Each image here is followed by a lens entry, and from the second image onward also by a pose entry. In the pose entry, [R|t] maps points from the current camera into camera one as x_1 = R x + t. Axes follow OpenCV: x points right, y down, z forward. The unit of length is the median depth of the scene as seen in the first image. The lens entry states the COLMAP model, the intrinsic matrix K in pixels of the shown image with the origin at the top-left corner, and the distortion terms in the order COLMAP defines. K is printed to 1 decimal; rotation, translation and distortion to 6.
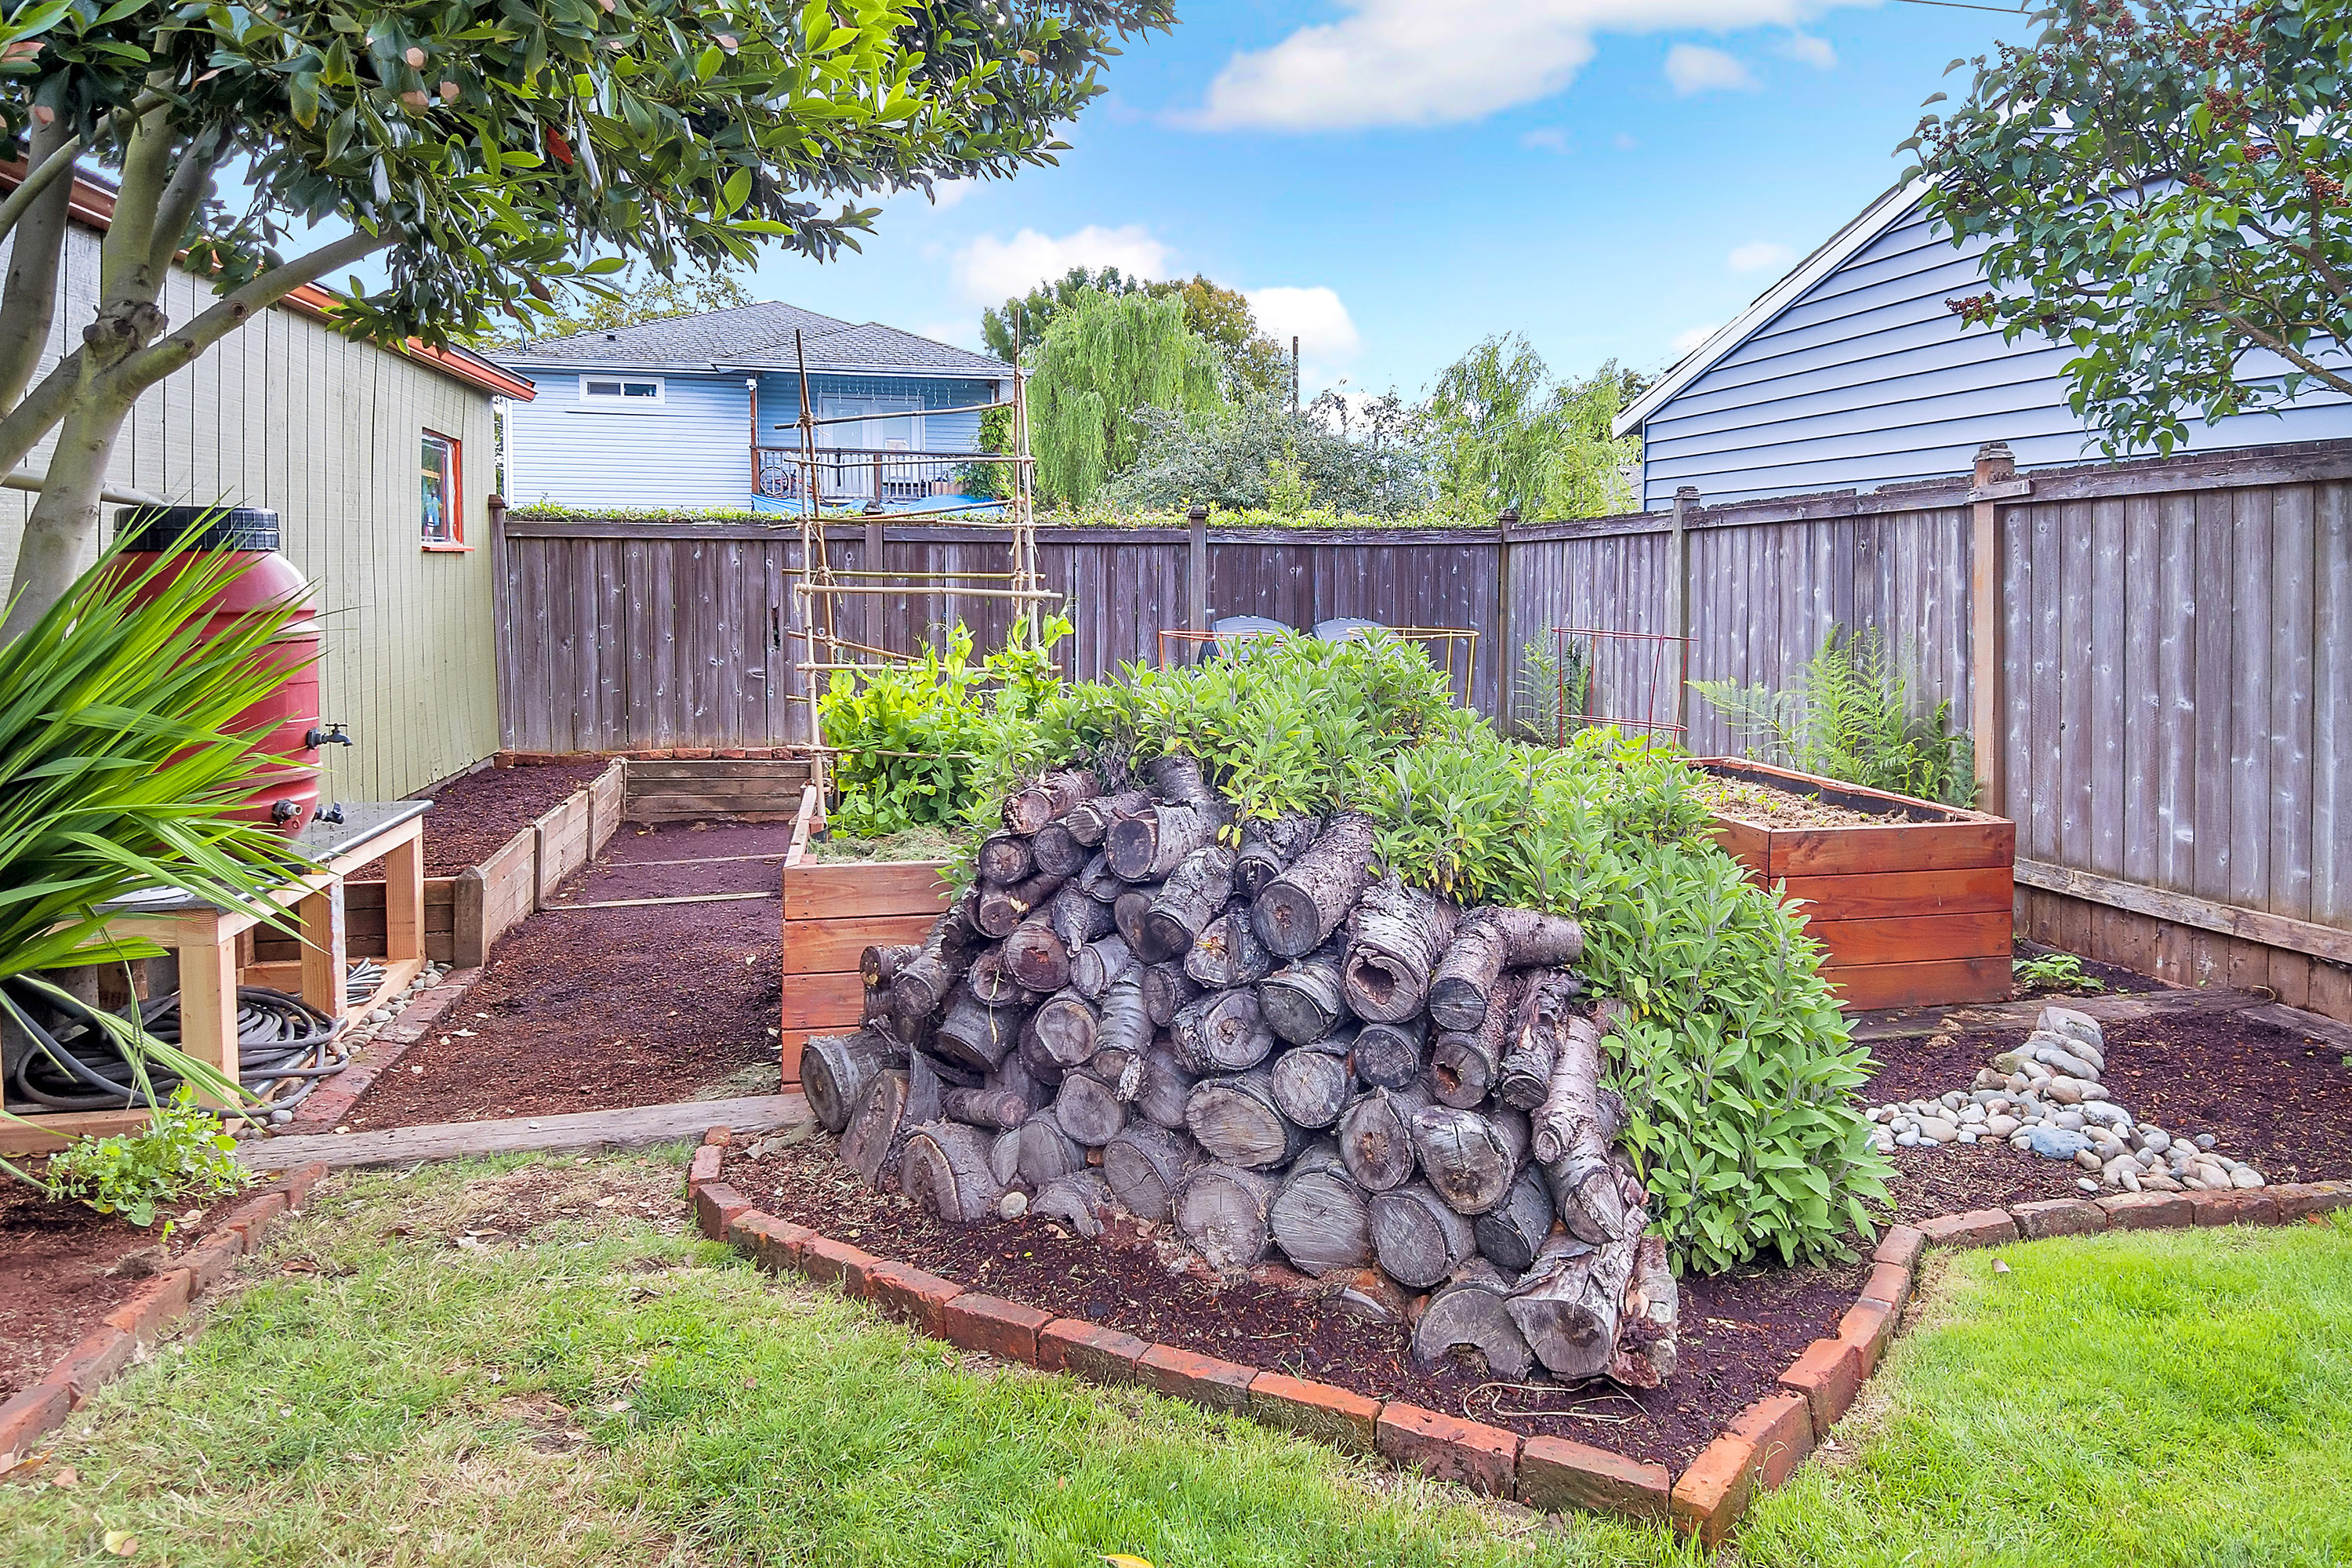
lens RADIAL K [[1484.2, 0, 1229.0], [0, 1484.2, 626.8], [0, 0, 1]] dist [0.102061, -0.093738]
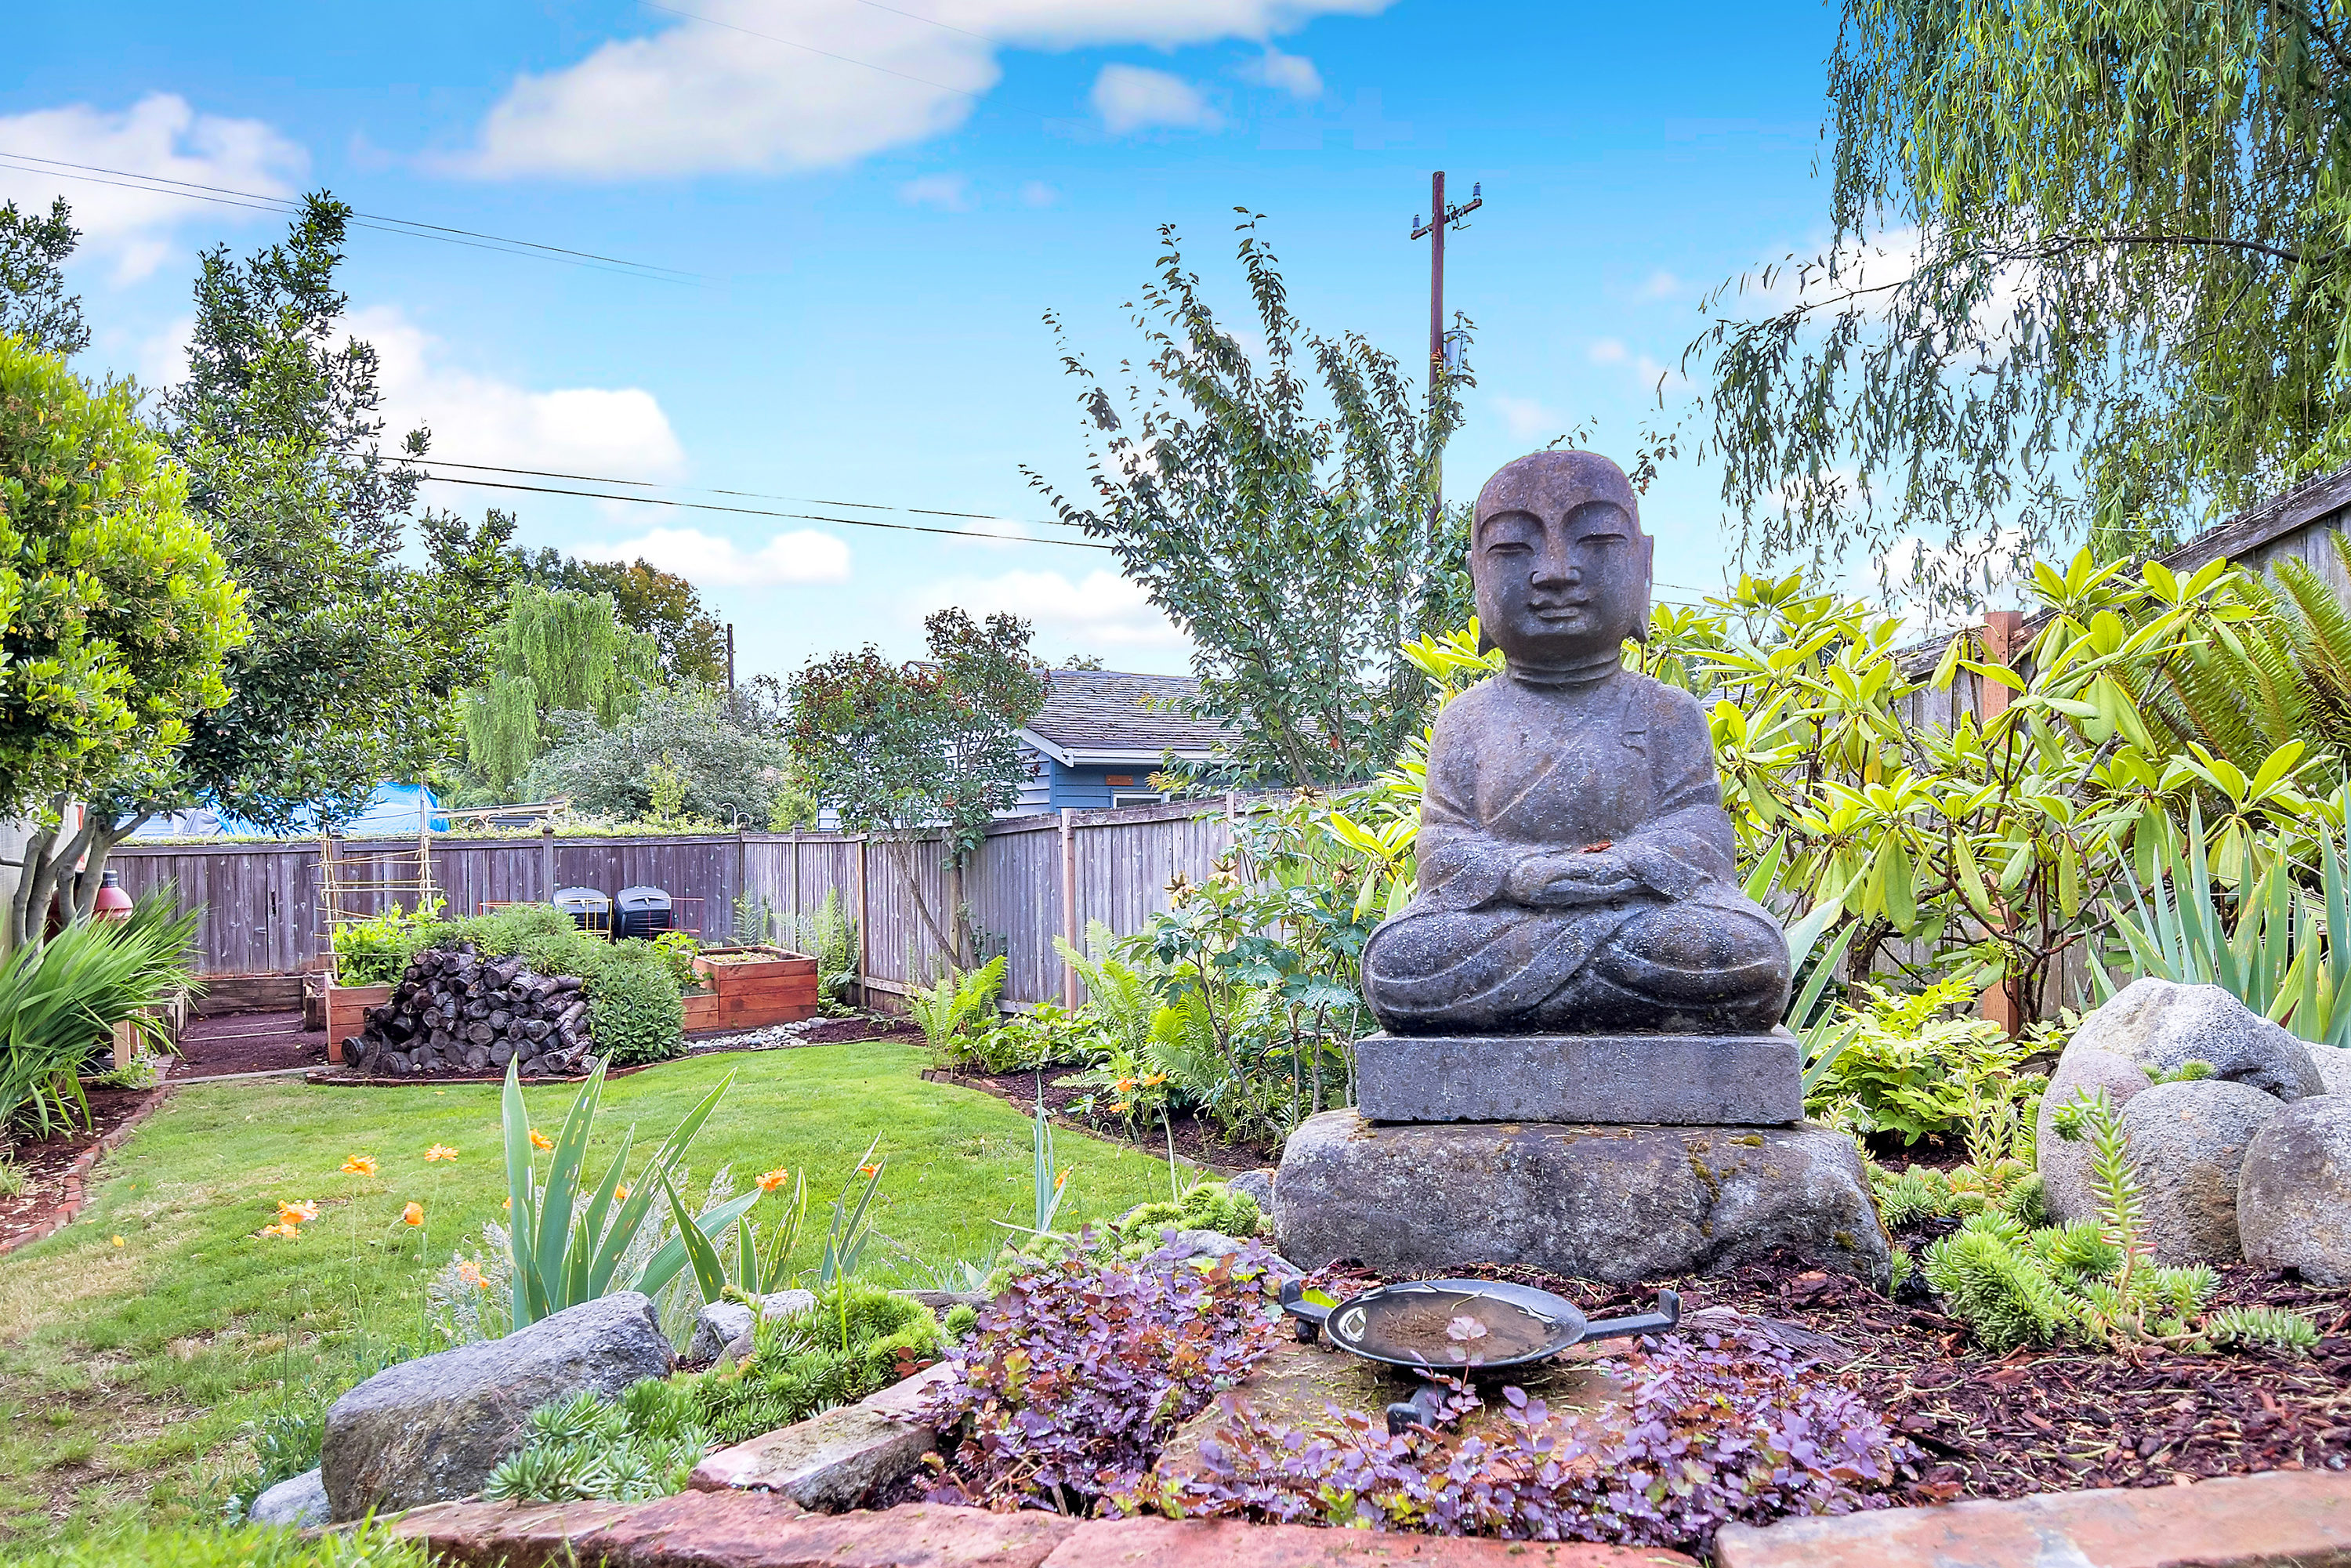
lens RADIAL K [[1441.4, 0, 1269.0], [0, 1441.4, 820.6], [0, 0, 1]] dist [0.026044, -0.057566]
pose [[0.932638, -0.014193, 0.360533, 0.289952], [0.026470, 0.999225, -0.029138, -0.027347], [-0.359840, 0.036718, 0.932291, -1.653088]]
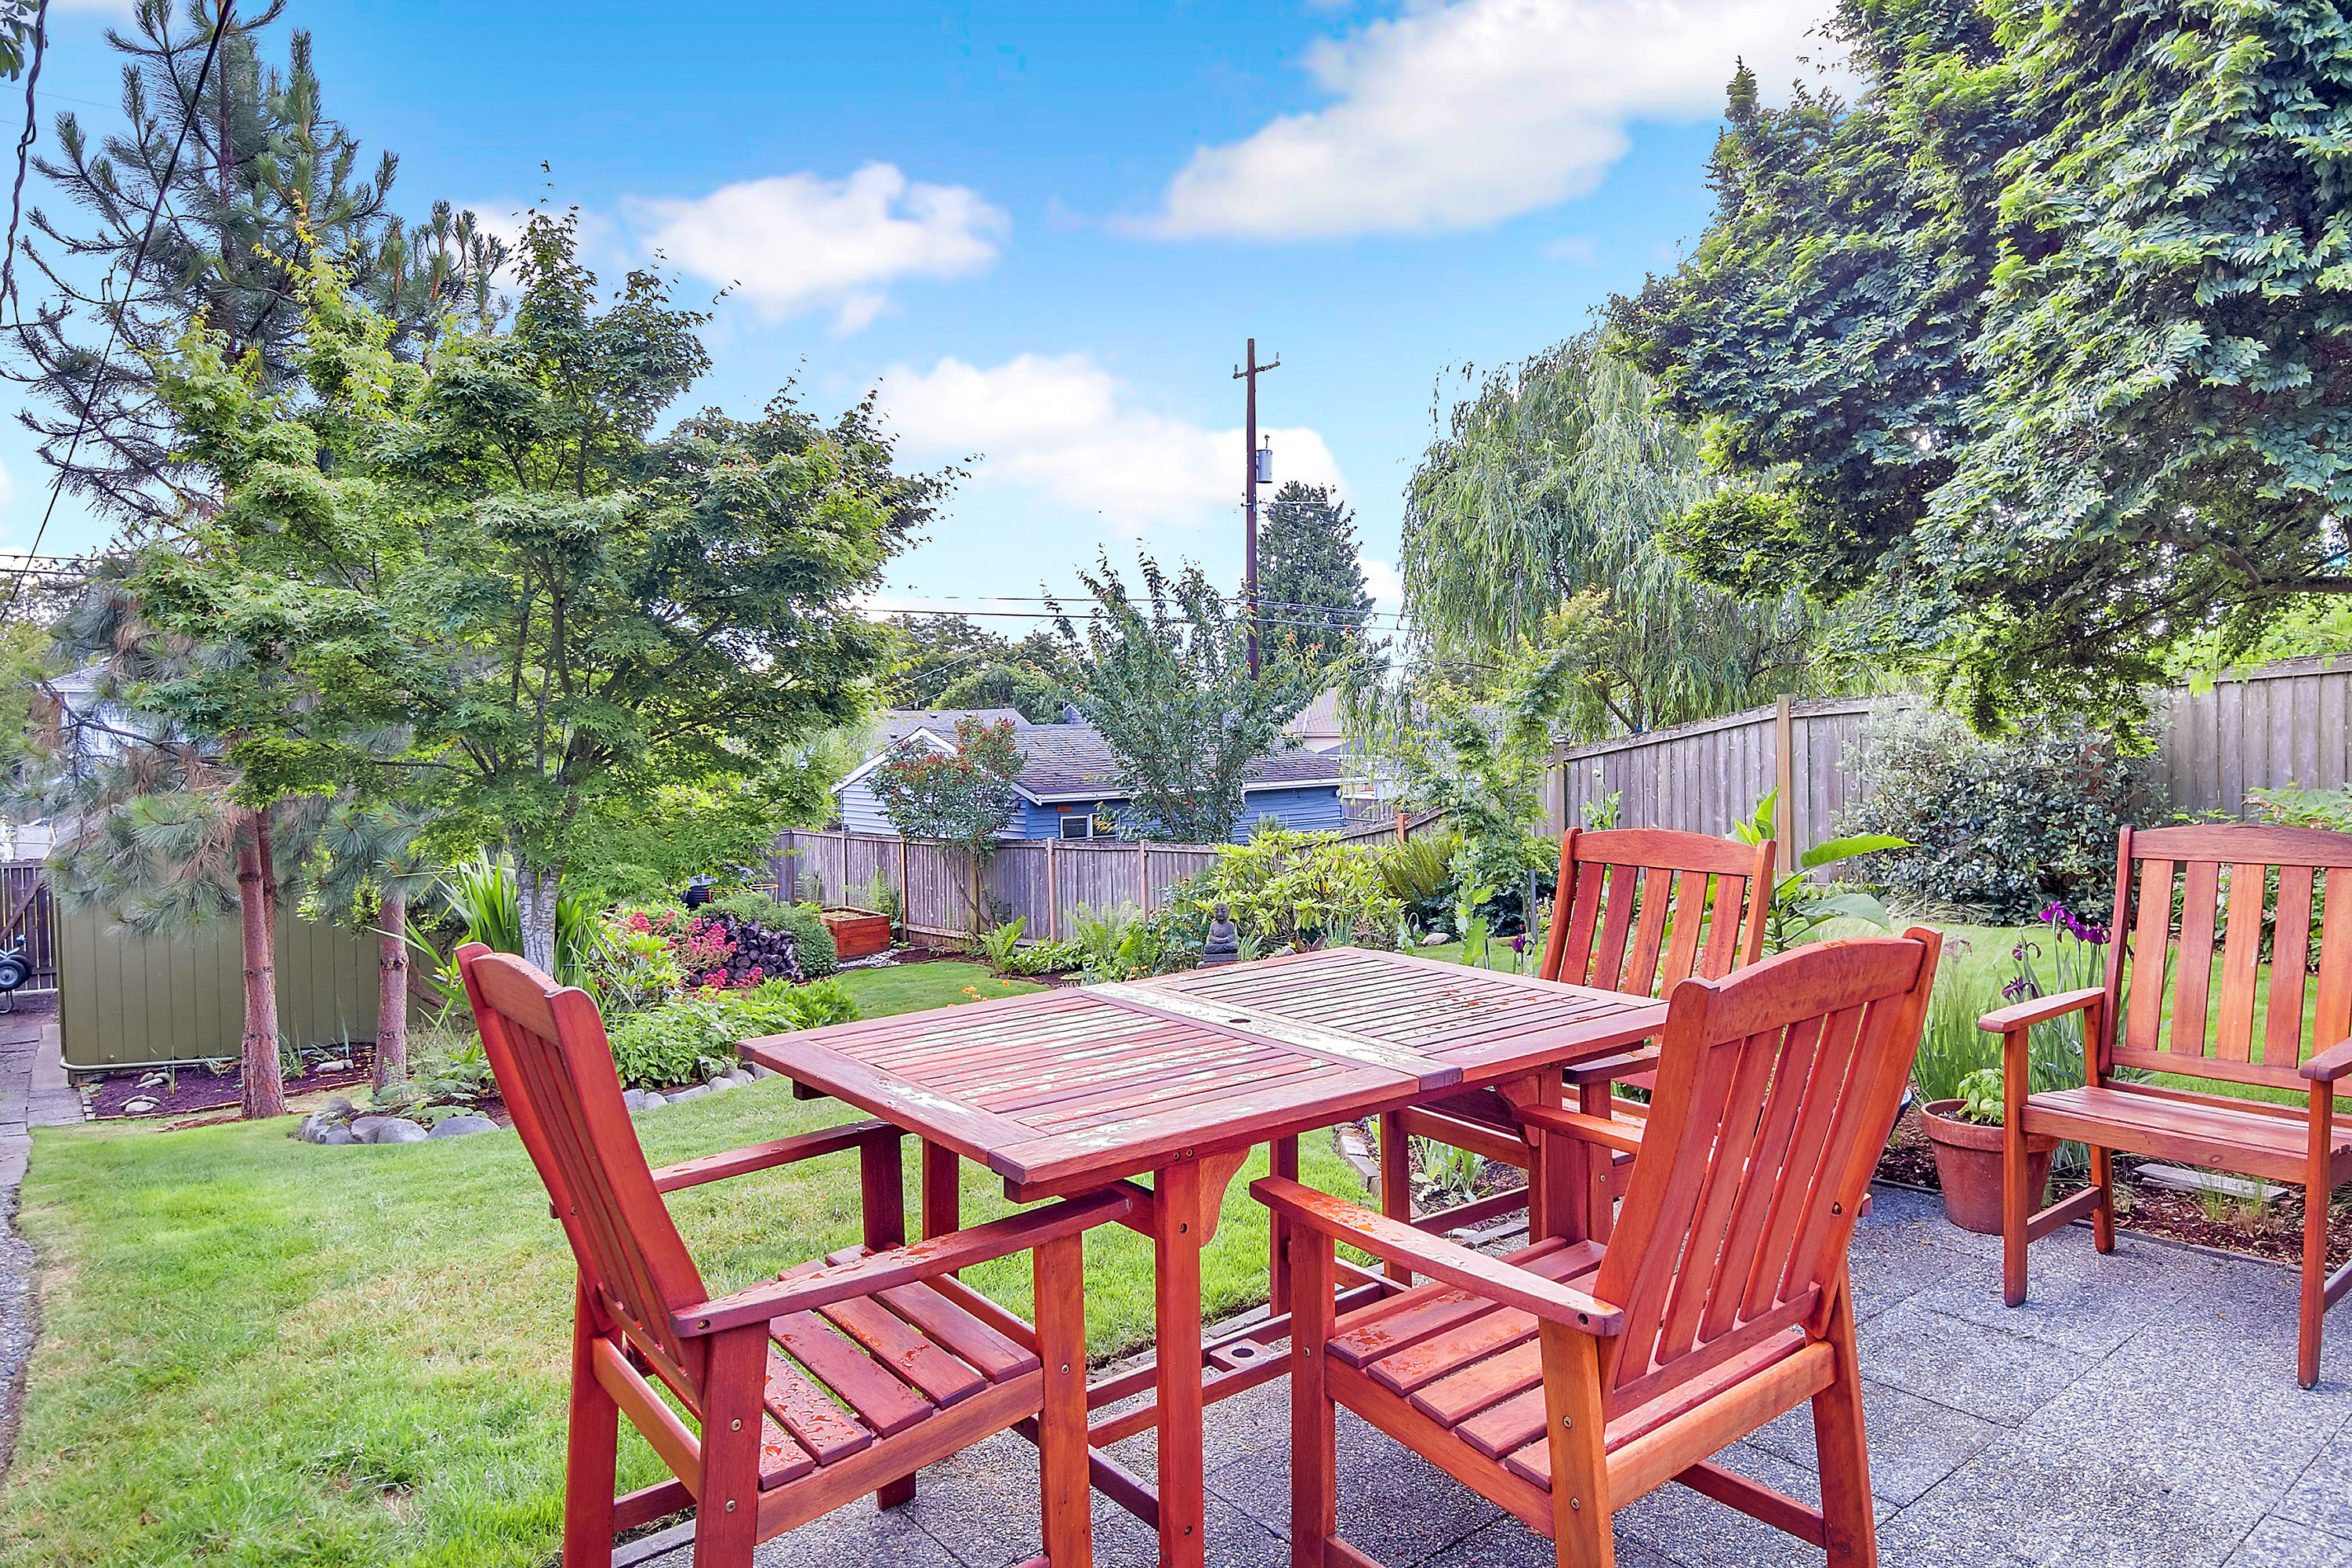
lens RADIAL K [[1444.8, 0, 1171.8], [0, 1444.8, 720.8], [0, 0, 1]] dist [0.055570, -0.081653]
pose [[0.916209, -0.023543, 0.400008, -0.456890], [0.042503, 0.998351, -0.038594, -0.249564], [-0.398440, 0.052362, 0.915699, -3.293568]]
